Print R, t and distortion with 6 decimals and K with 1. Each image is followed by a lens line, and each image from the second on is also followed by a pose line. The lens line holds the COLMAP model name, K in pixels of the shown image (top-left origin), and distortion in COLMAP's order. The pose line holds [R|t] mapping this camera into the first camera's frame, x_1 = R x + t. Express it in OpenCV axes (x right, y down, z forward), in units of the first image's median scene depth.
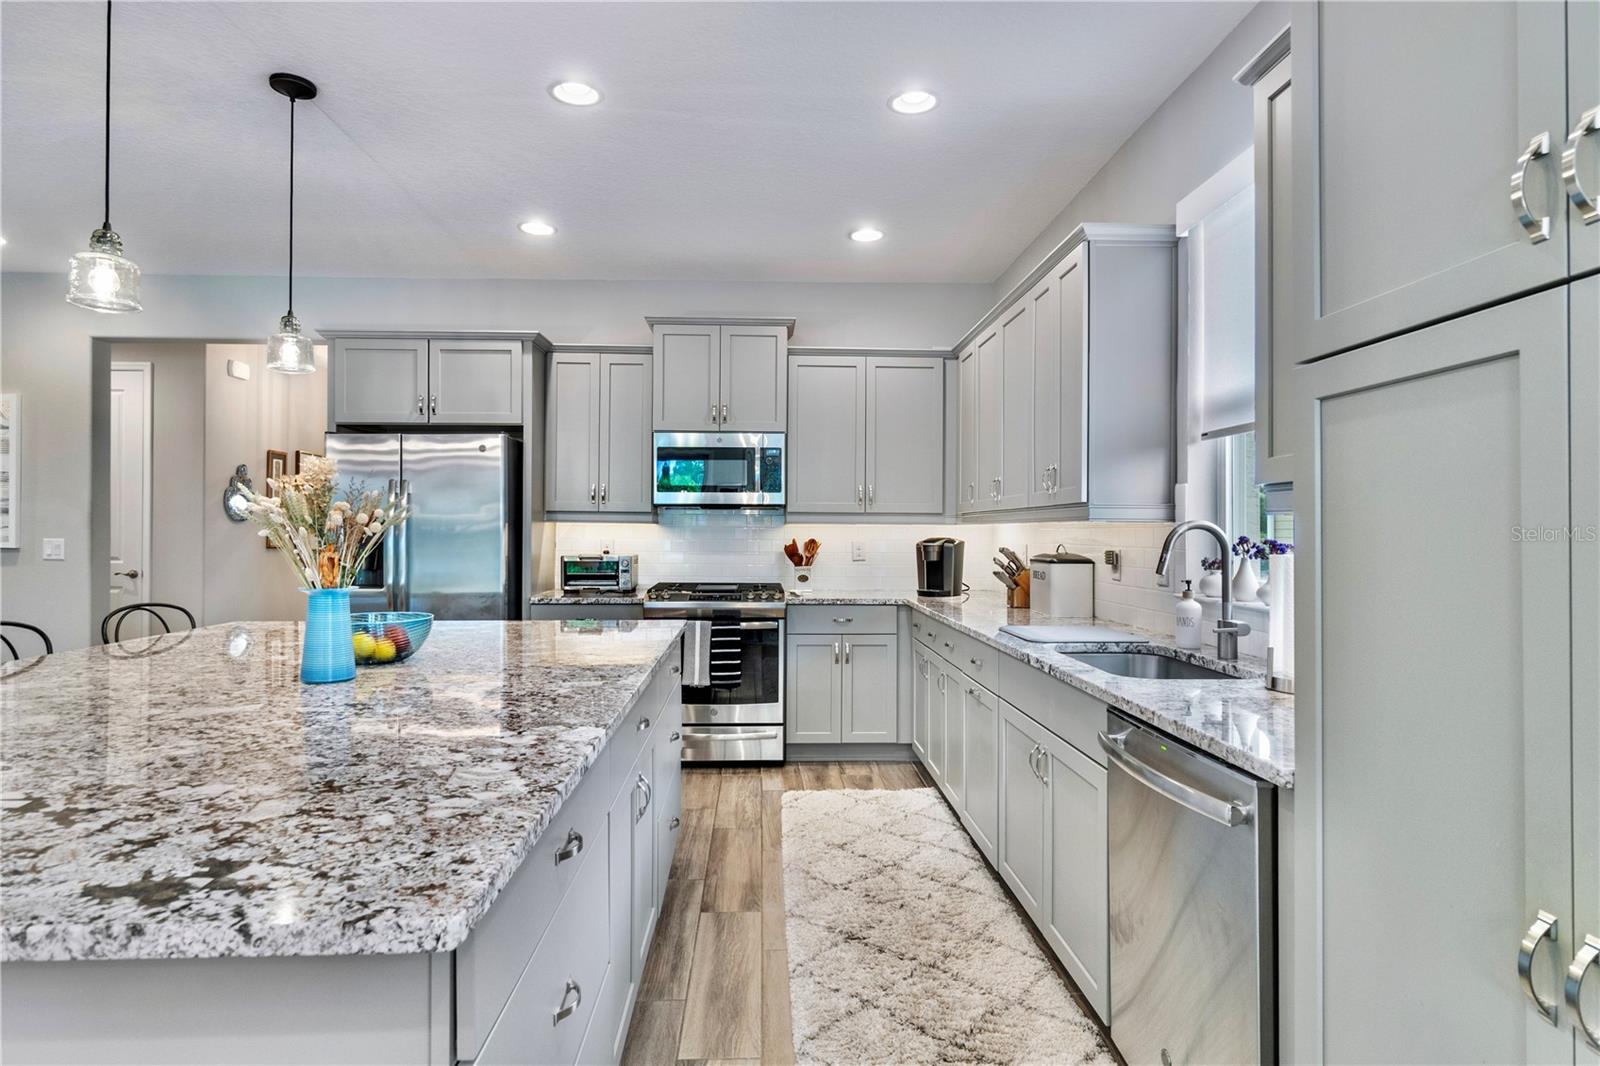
lens RADIAL K [[854.9, 0, 806.2], [0, 854.9, 528.8], [0, 0, 1]] dist [0.000024, 0.001099]
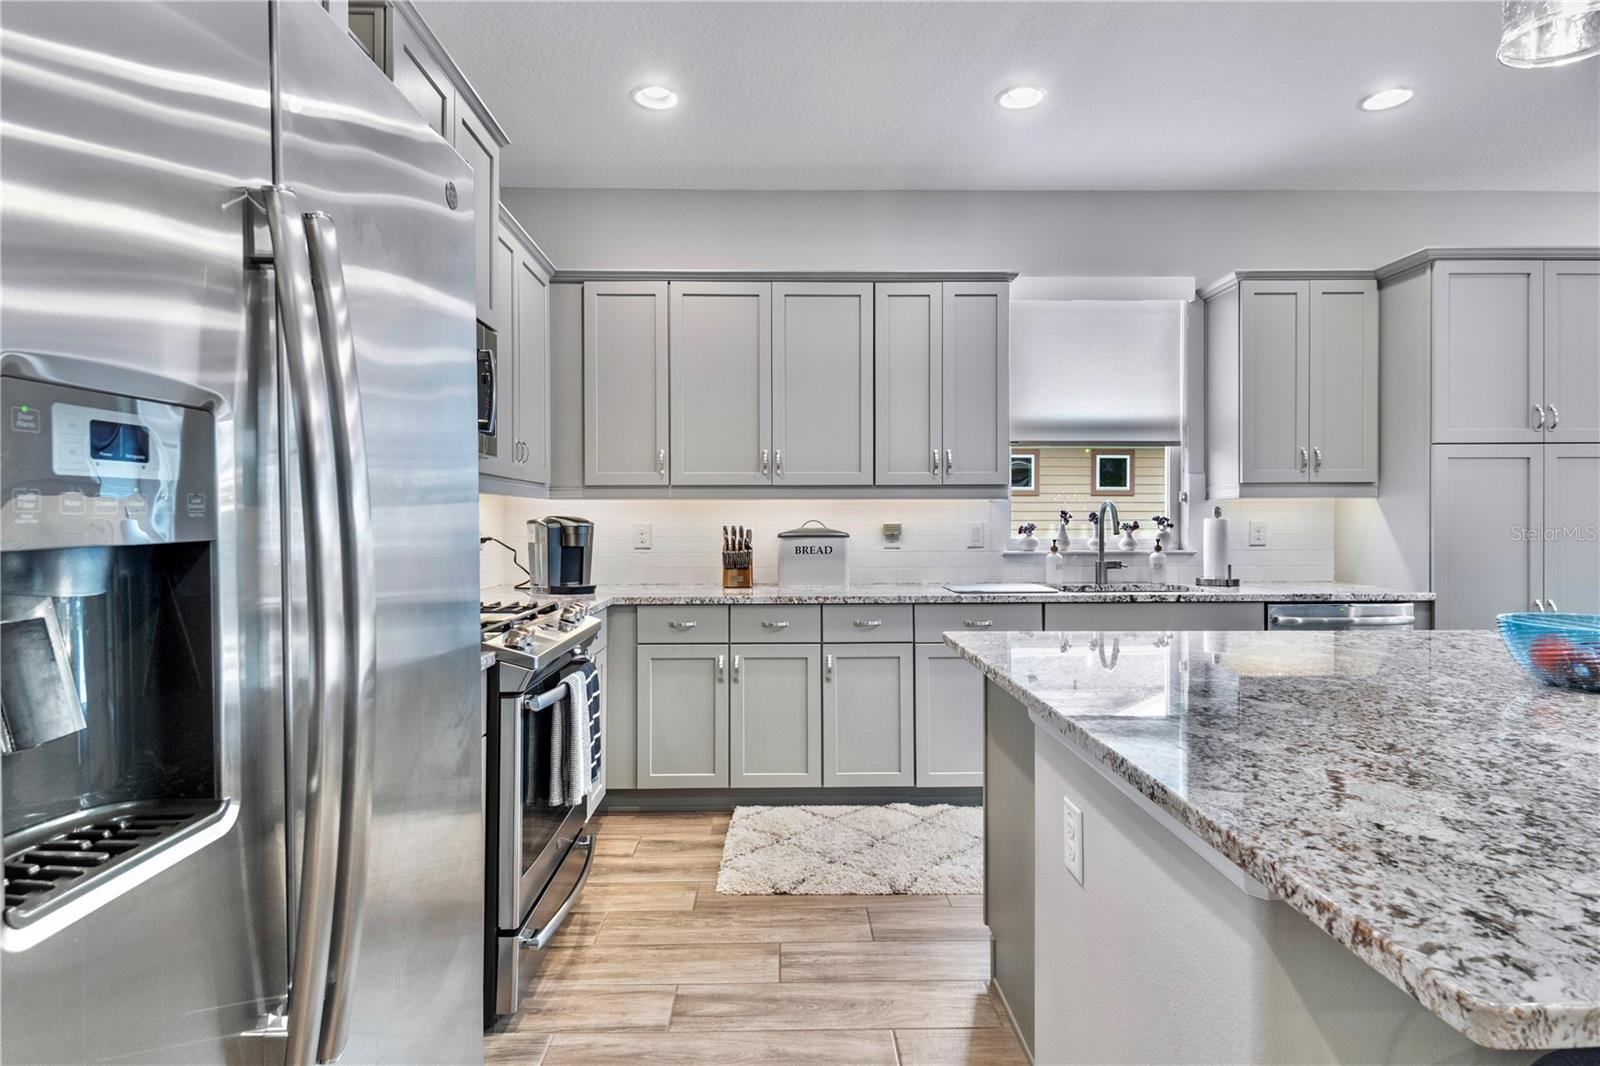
lens RADIAL K [[854.9, 0, 769.3], [0, 854.9, 530.3], [0, 0, 1]] dist [0.000024, 0.001099]
pose [[0.033501, -0.015385, 0.999320, -0.650916], [-0.000081, 0.999881, 0.015396, 0.012028], [-0.999439, -0.000597, 0.033496, 0.867180]]
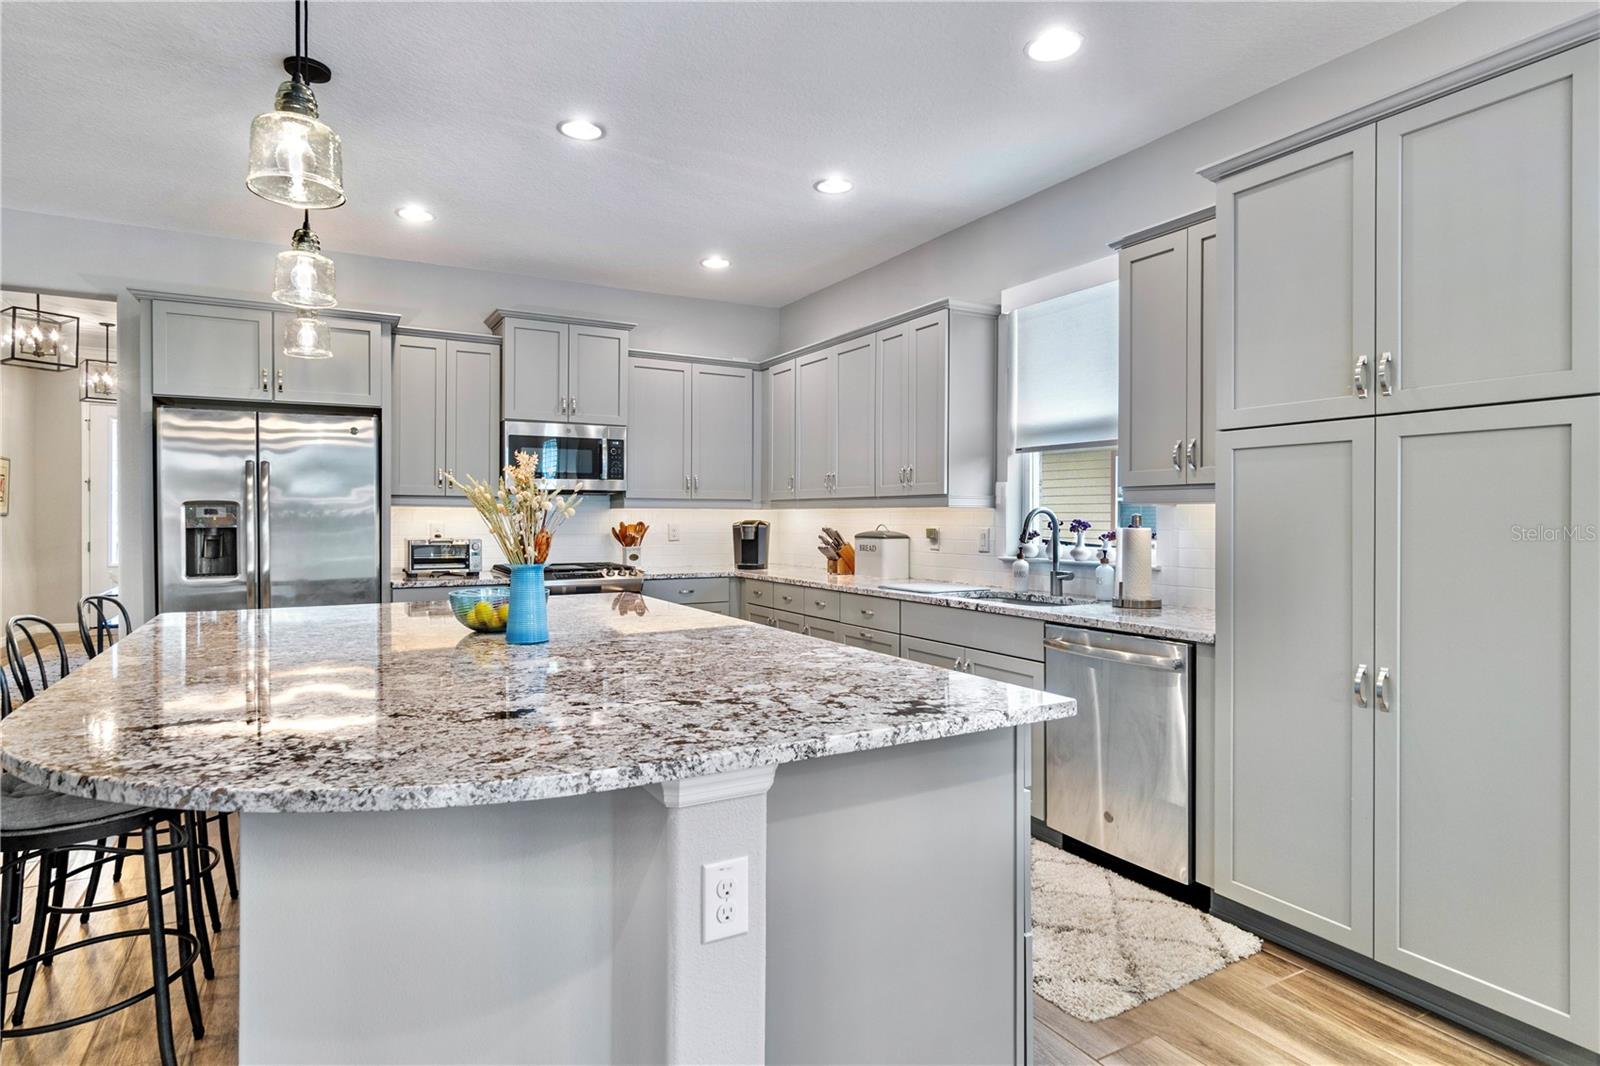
lens RADIAL K [[854.9, 0, 794.7], [0, 854.9, 525.8], [0, 0, 1]] dist [0.000024, 0.001099]
pose [[0.892418, -0.007329, 0.451150, -0.361968], [0.000208, 0.999875, 0.015832, -0.000533], [-0.451210, -0.014035, 0.892308, -0.100850]]
